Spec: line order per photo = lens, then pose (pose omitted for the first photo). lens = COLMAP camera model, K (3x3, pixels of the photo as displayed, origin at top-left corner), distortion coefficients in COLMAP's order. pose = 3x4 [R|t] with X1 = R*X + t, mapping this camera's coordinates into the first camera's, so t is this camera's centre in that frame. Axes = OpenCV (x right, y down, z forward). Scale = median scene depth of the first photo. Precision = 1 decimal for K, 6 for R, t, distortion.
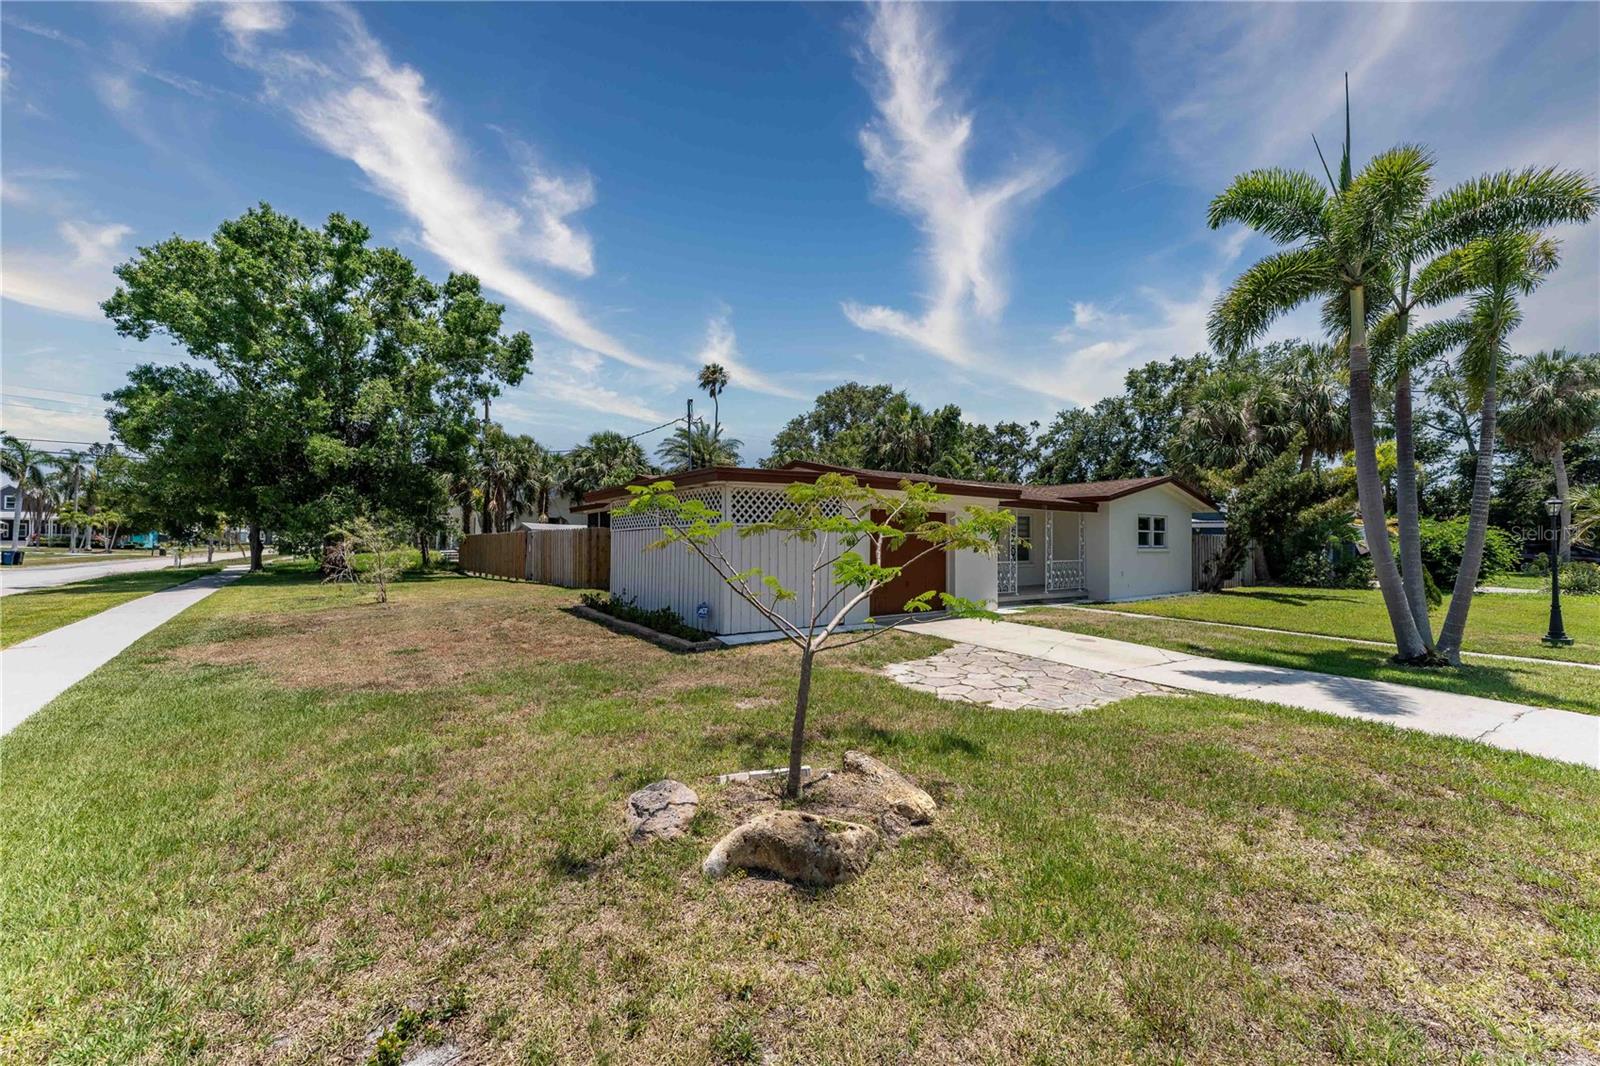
lens RADIAL K [[674.6, 0, 800.0], [0, 674.6, 533.0], [0, 0, 1]] dist [-0.000930, -0.000090]
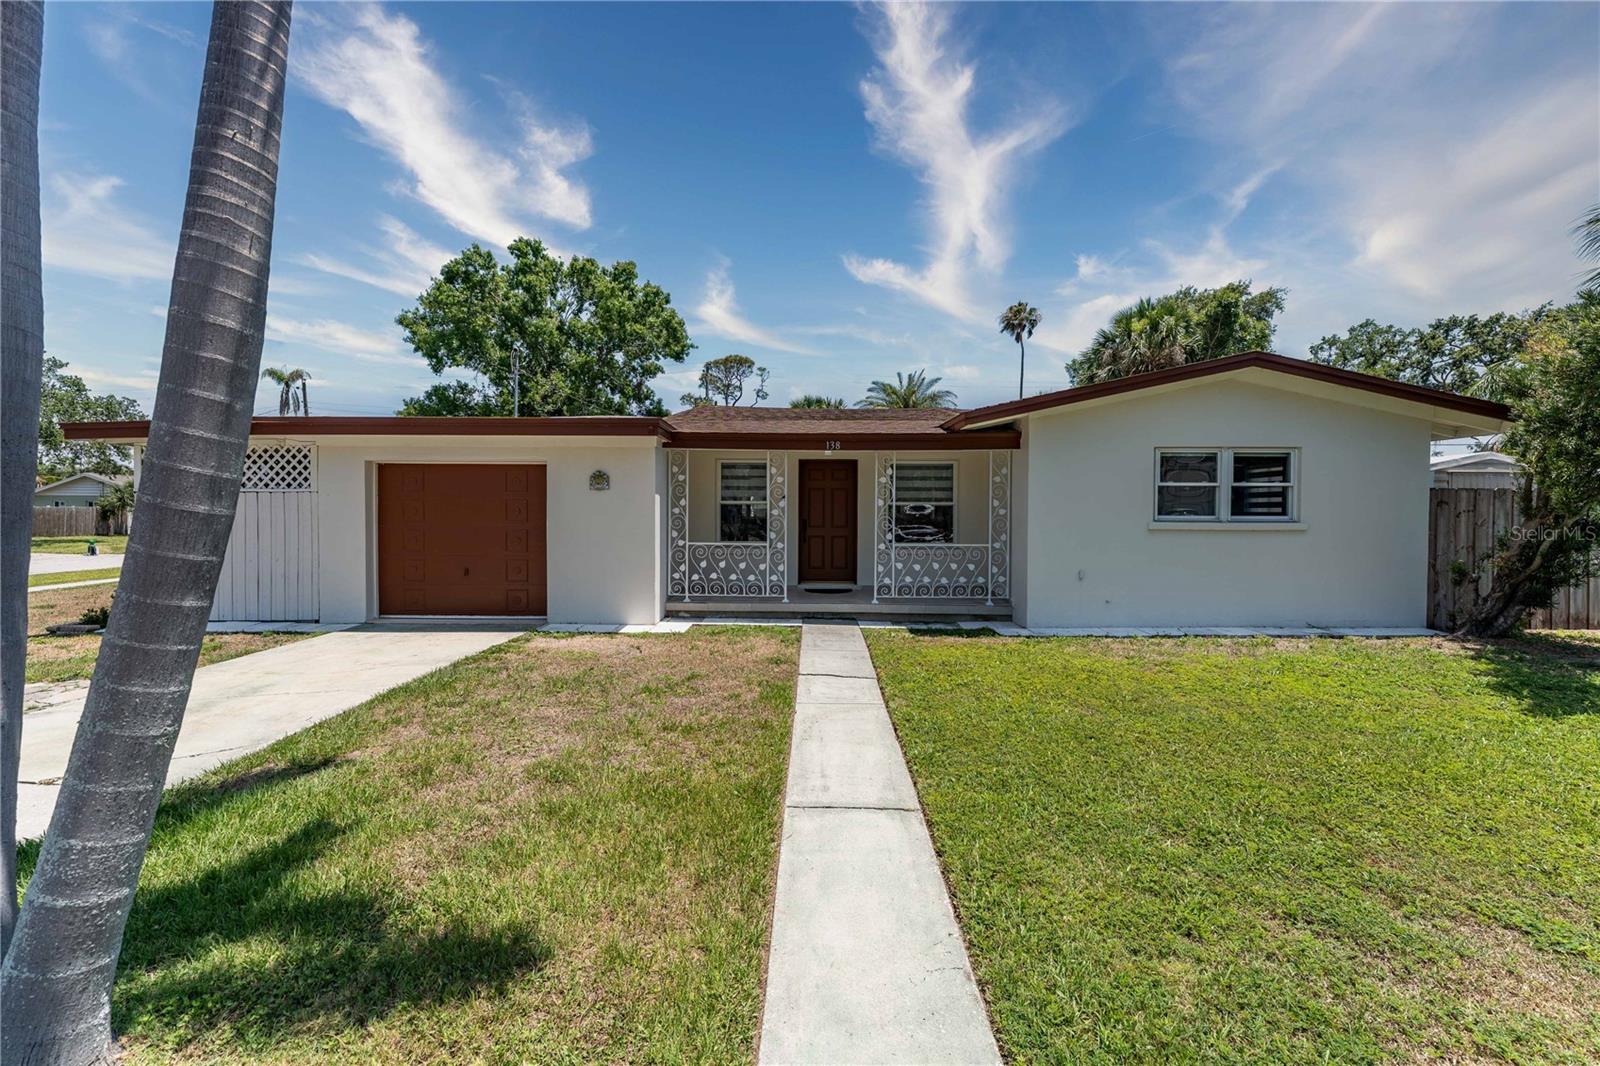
lens RADIAL K [[662.9, 0, 795.2], [0, 662.9, 522.4], [0, 0, 1]] dist [0.000182, -0.000258]
pose [[0.772824, 0.008882, -0.634558, 0.559356], [0.011326, 0.999550, 0.027785, 0.007376], [0.634519, -0.028660, 0.772375, 0.465773]]
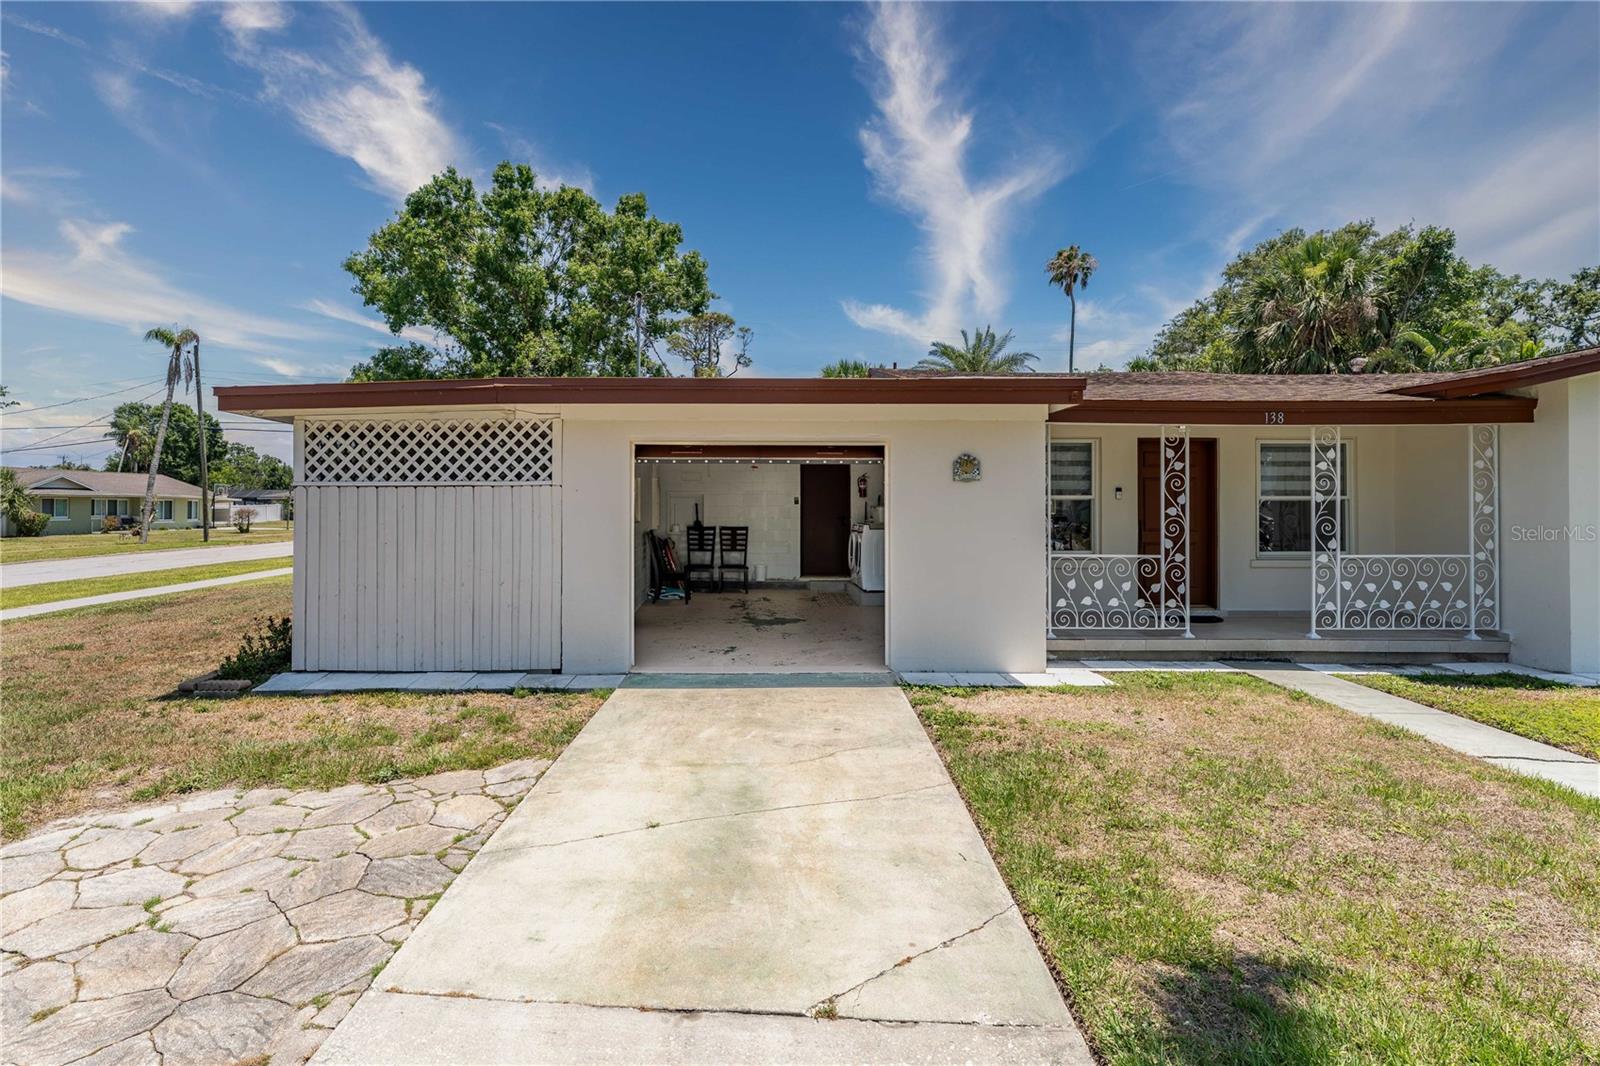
lens RADIAL K [[809.1, 0, 727.6], [0, 809.1, 497.3], [0, 0, 1]] dist [-0.001433, -0.000434]
pose [[0.783810, -0.010946, -0.620905, 0.333985], [0.015413, 0.999880, 0.001829, 0.001871], [0.620810, -0.011004, 0.783884, 0.360807]]
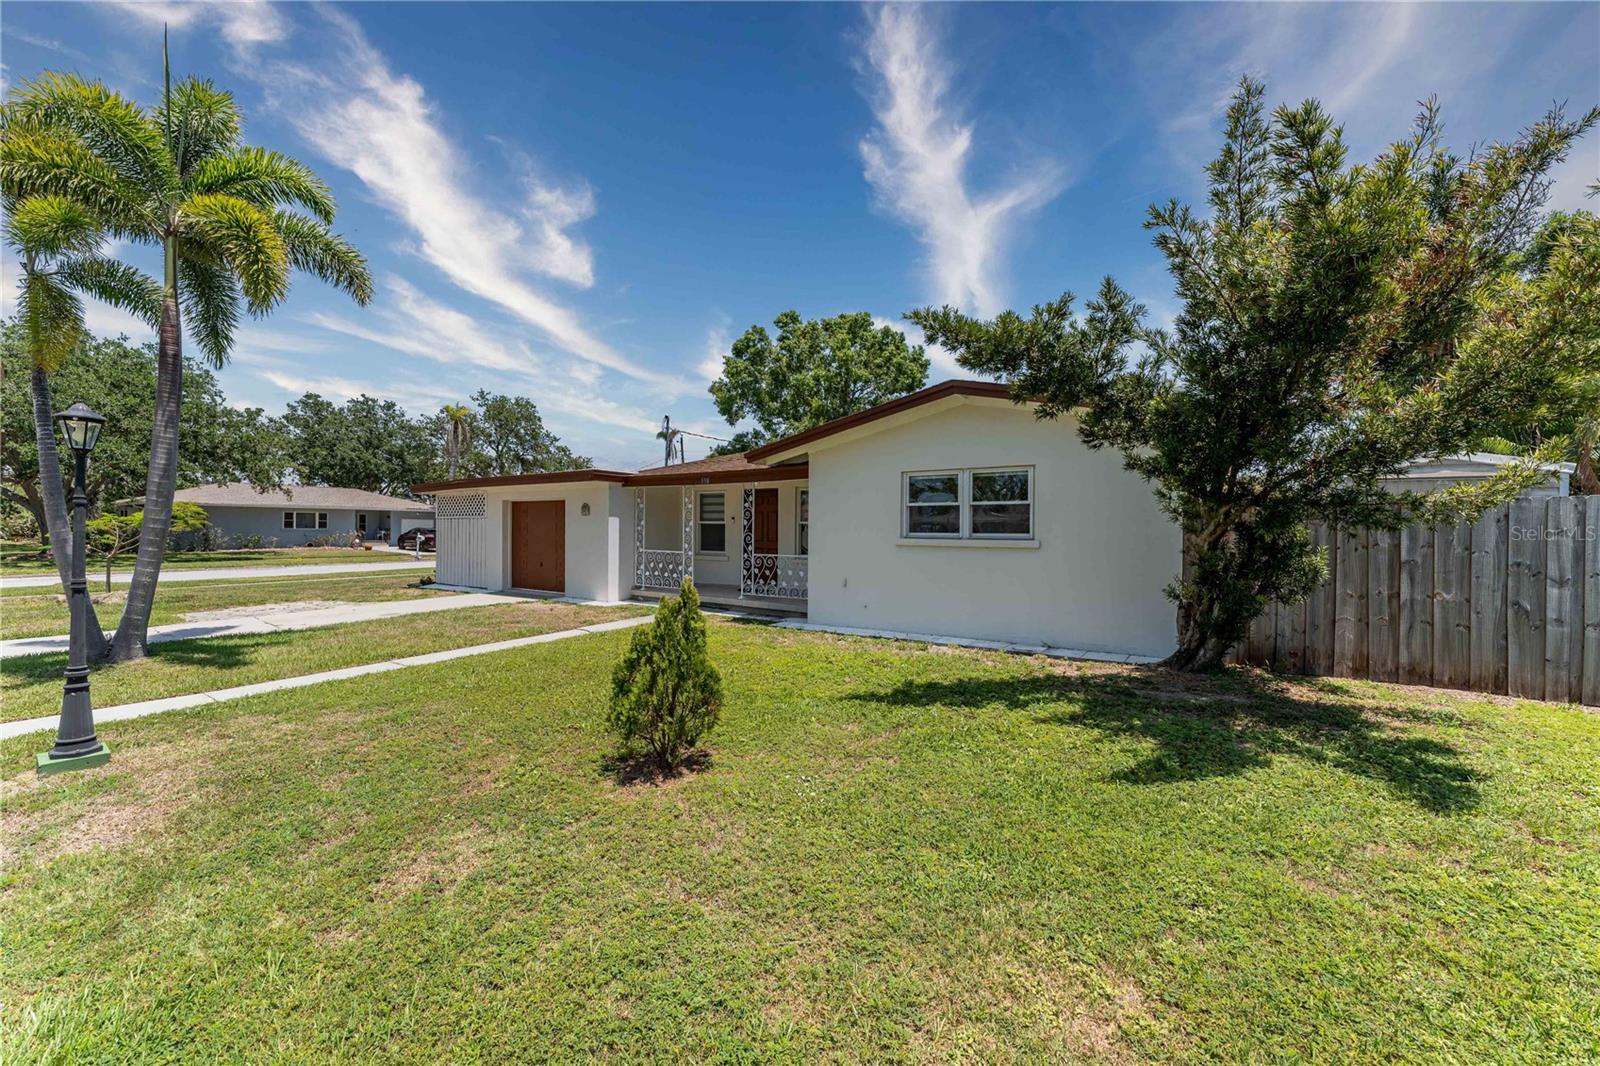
lens RADIAL K [[648.5, 0, 796.0], [0, 648.5, 531.5], [0, 0, 1]] dist [-0.000735, -0.000191]
pose [[0.290249, 0.001333, -0.956950, 0.890594], [0.013545, 0.999893, 0.005502, 0.012879], [0.956855, -0.014559, 0.290200, 0.729352]]
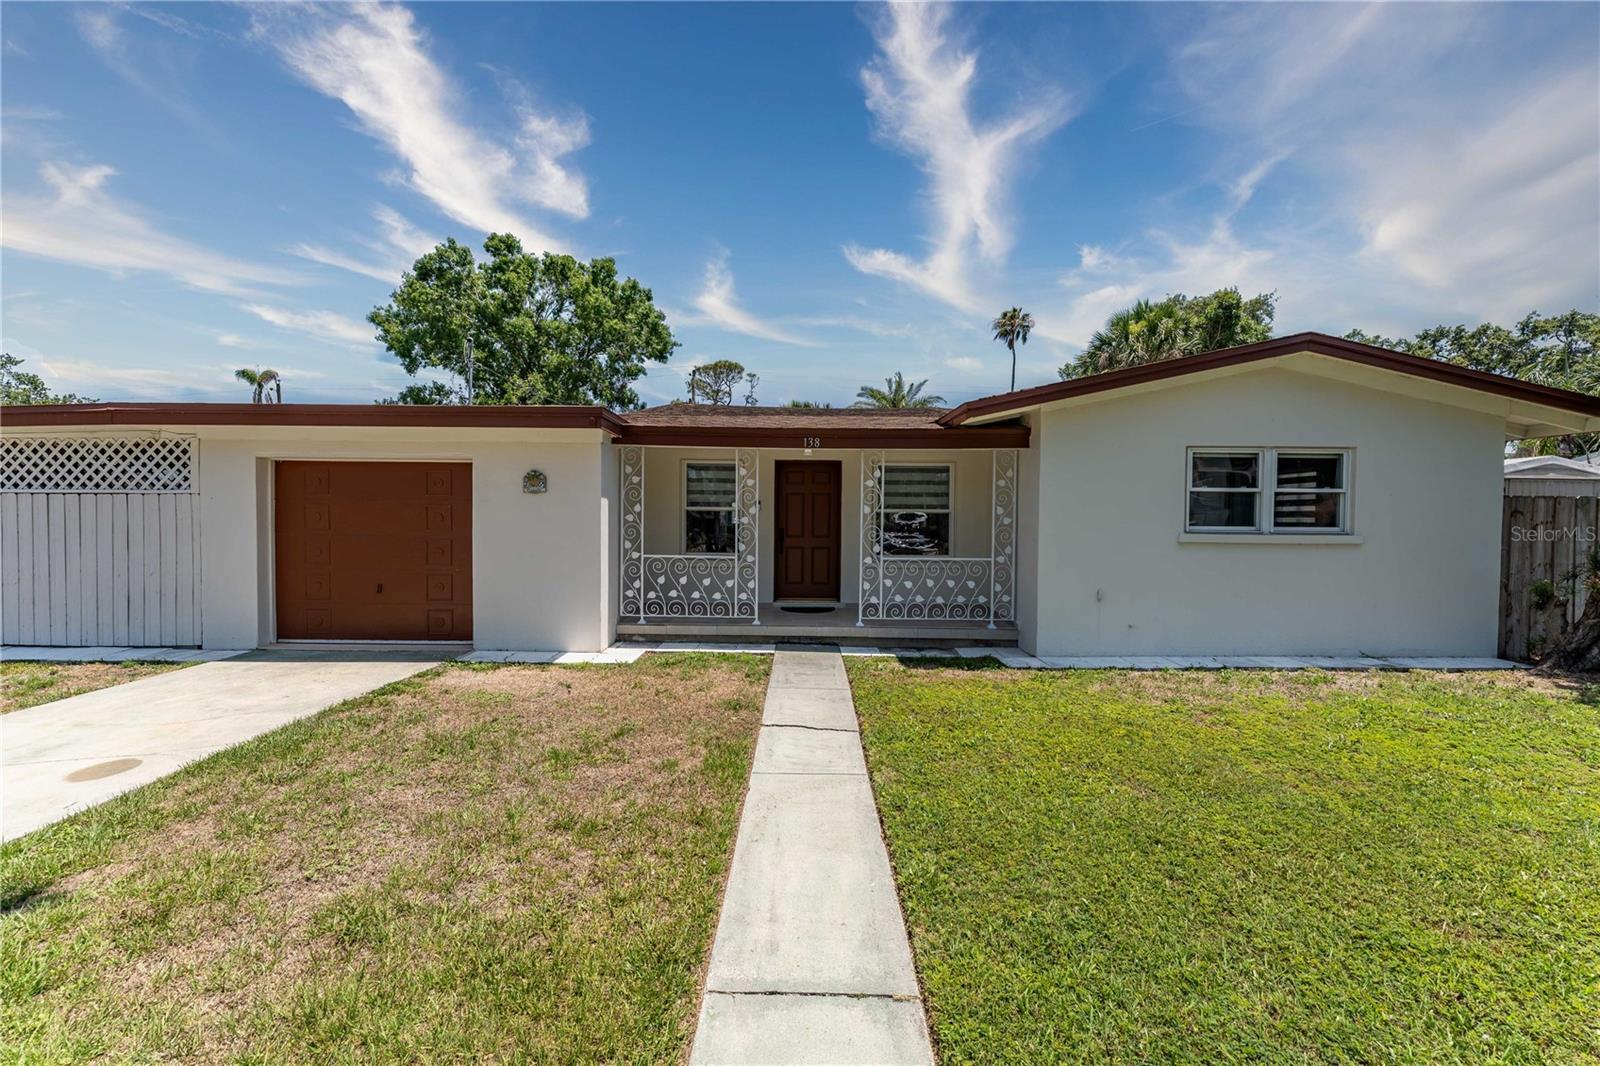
lens RADIAL K [[648.5, 0, 796.0], [0, 648.5, 531.5], [0, 0, 1]] dist [-0.000735, -0.000191]
pose [[0.781681, 0.014710, -0.623505, 0.522762], [0.006737, 0.999464, 0.032026, 0.007556], [0.623642, -0.029235, 0.781163, 0.528064]]
